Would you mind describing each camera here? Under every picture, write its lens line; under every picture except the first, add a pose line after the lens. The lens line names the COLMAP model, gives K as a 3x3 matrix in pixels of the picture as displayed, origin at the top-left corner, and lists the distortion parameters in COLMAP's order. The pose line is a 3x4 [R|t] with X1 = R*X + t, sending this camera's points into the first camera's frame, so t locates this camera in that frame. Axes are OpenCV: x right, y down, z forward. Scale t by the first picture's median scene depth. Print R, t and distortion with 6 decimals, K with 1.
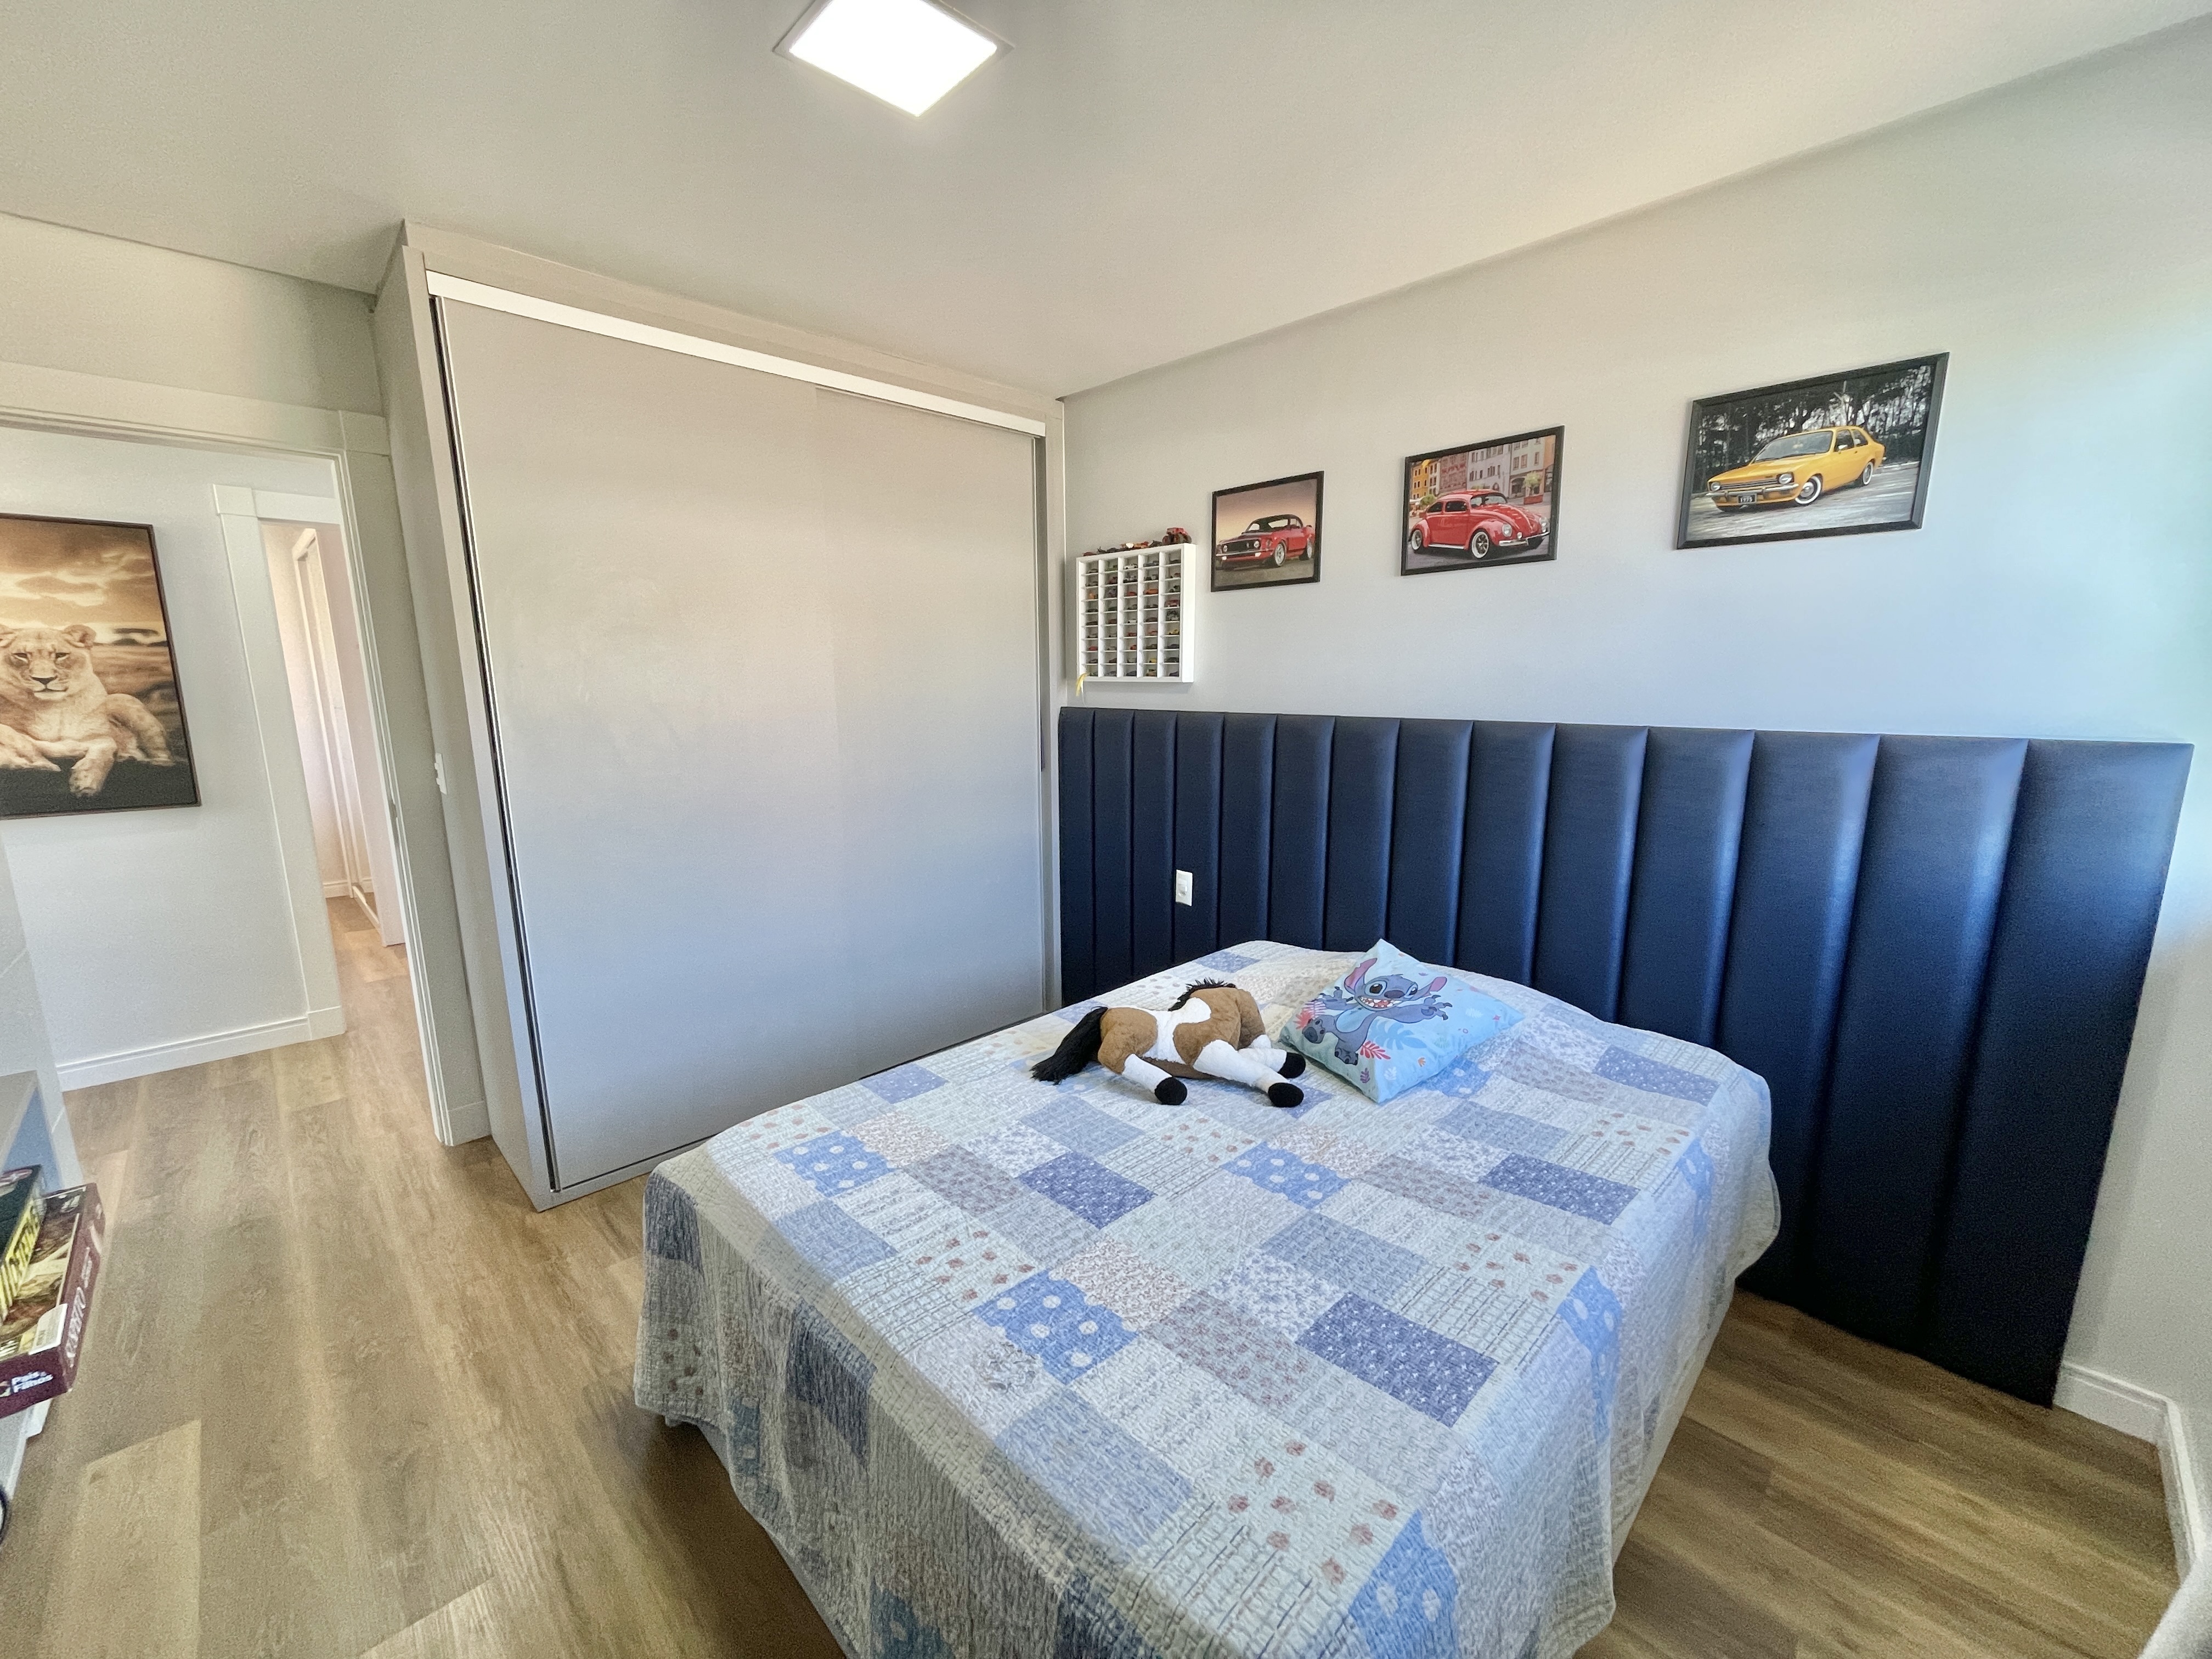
lens RADIAL K [[893.7, 0, 1104.0], [0, 893.7, 830.0], [0, 0, 1]] dist [-0.000824, 0.000216]
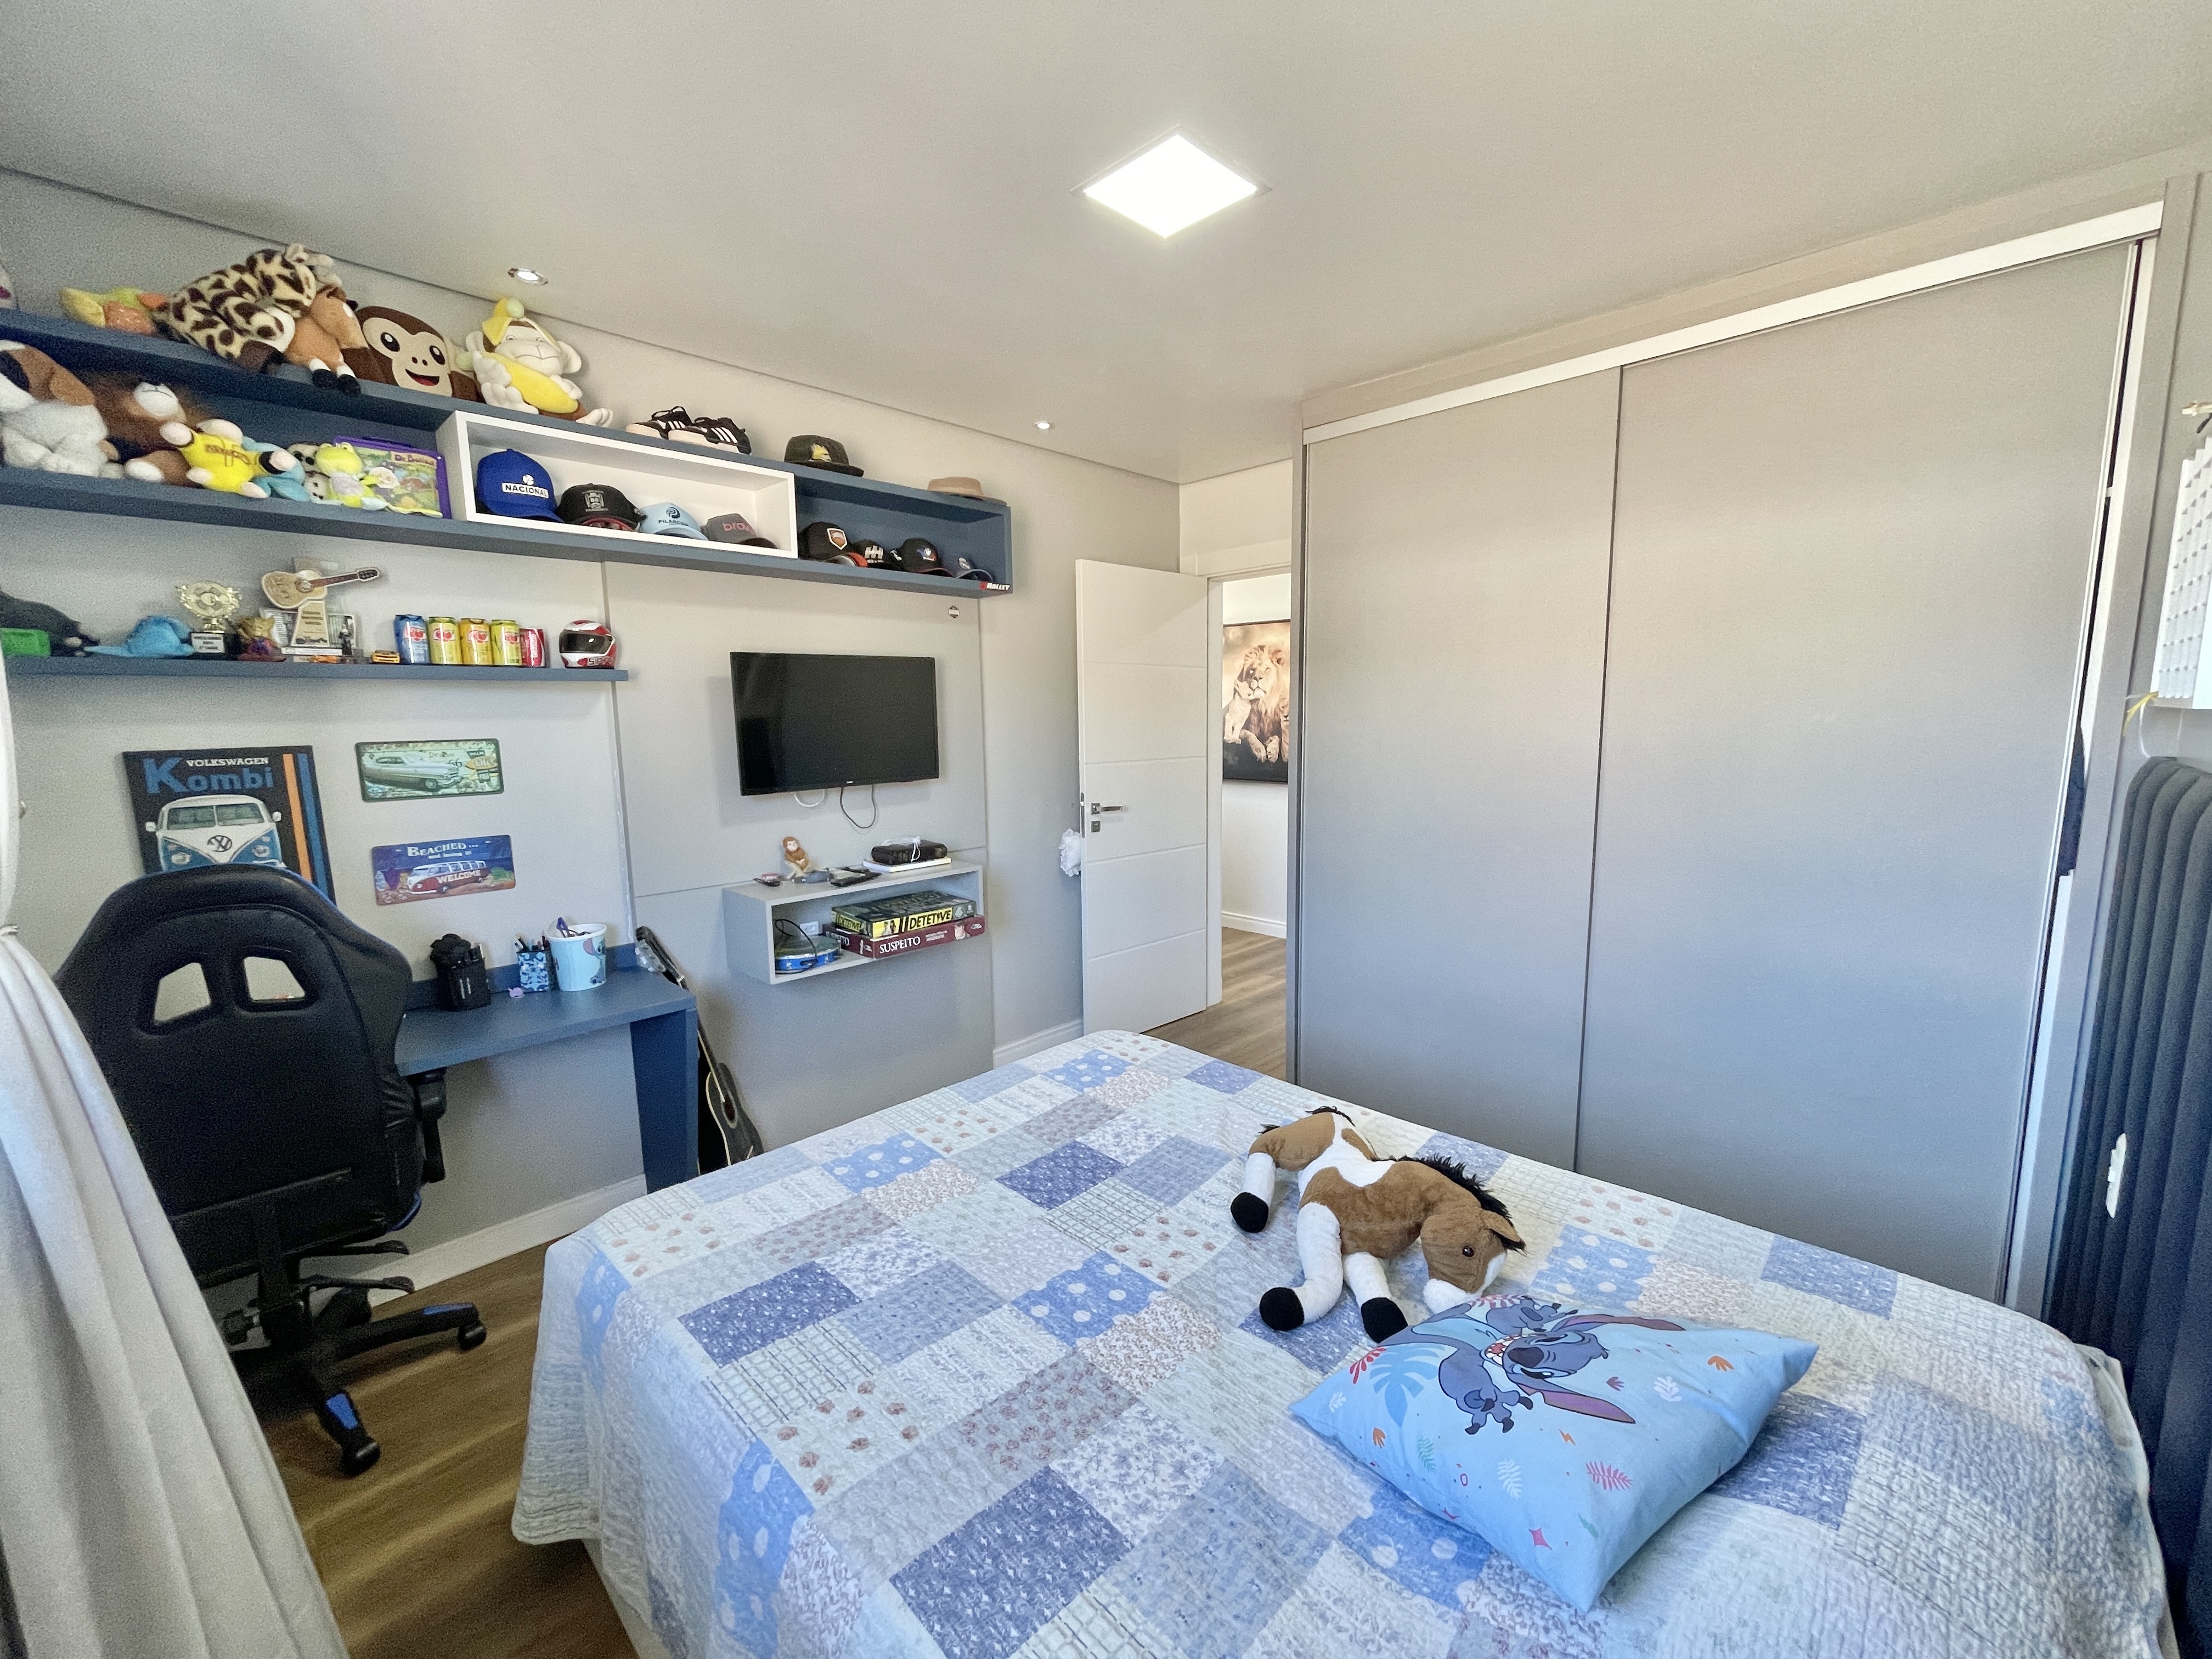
lens RADIAL K [[893.7, 0, 1104.8], [0, 893.7, 838.1], [0, 0, 1]] dist [-0.000824, 0.000216]
pose [[0.031188, 0.148154, -0.988472, 0.972829], [-0.161061, 0.976774, 0.141319, -0.162040], [0.986452, 0.154797, 0.054326, 0.895754]]
